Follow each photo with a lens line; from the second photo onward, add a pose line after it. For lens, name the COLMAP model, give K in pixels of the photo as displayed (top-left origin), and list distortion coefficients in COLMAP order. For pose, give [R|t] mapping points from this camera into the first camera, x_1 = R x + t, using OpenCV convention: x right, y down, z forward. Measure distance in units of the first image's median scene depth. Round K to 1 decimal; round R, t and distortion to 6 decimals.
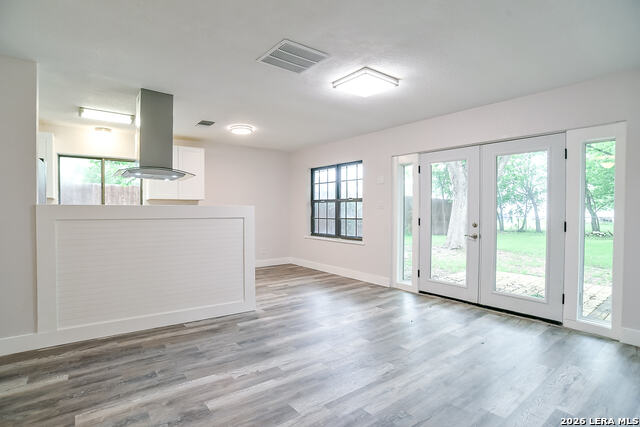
lens RADIAL K [[326.1, 0, 315.8], [0, 326.1, 213.4], [0, 0, 1]] dist [-0.077072, 0.028450]
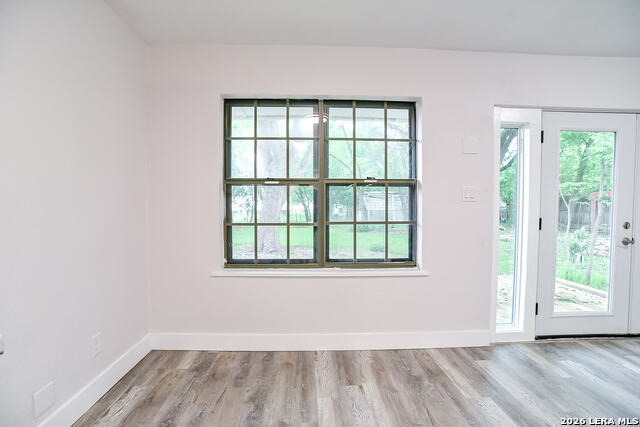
lens RADIAL K [[326.1, 0, 318.0], [0, 326.1, 216.5], [0, 0, 1]] dist [-0.077072, 0.028450]
pose [[0.572928, -0.026853, 0.819166, -0.542459], [0.005781, 0.999571, 0.028724, -0.010485], [-0.819586, -0.011720, 0.572837, 1.357629]]
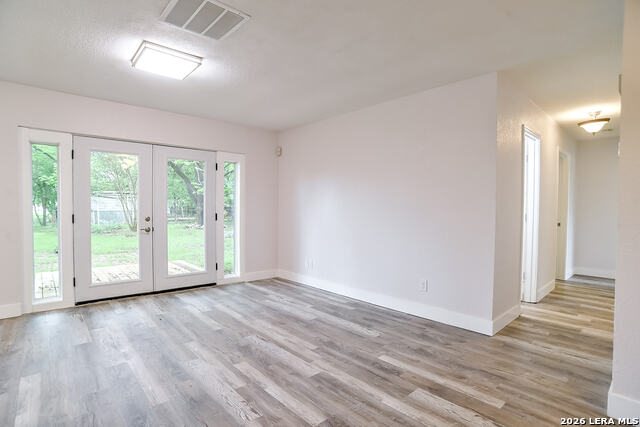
lens RADIAL K [[326.1, 0, 317.1], [0, 326.1, 215.7], [0, 0, 1]] dist [-0.077072, 0.028450]
pose [[-0.072757, -0.029938, 0.996900, -0.695128], [0.000540, 0.999548, 0.030057, -0.008152], [-0.997350, 0.002725, -0.072708, 0.603104]]
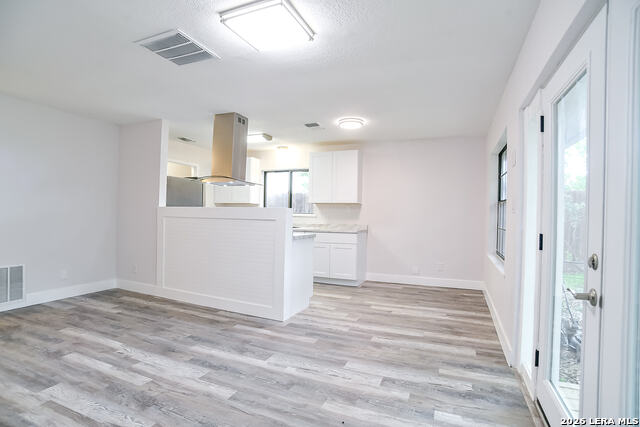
lens RADIAL K [[326.1, 0, 318.9], [0, 326.1, 214.1], [0, 0, 1]] dist [-0.077072, 0.028450]
pose [[0.487862, 0.009816, -0.872865, 0.737818], [-0.028287, 0.999589, -0.004569, -0.003257], [0.872462, 0.026920, 0.487940, 0.711159]]
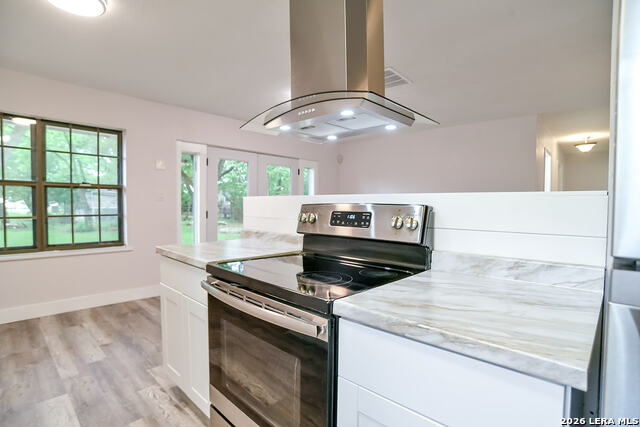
lens RADIAL K [[326.1, 0, 322.0], [0, 326.1, 214.6], [0, 0, 1]] dist [-0.077072, 0.028450]
pose [[-0.172442, -0.030903, 0.984535, -0.978436], [0.003006, 0.999487, 0.031899, -0.005963], [-0.985015, 0.008460, -0.172261, 1.117494]]
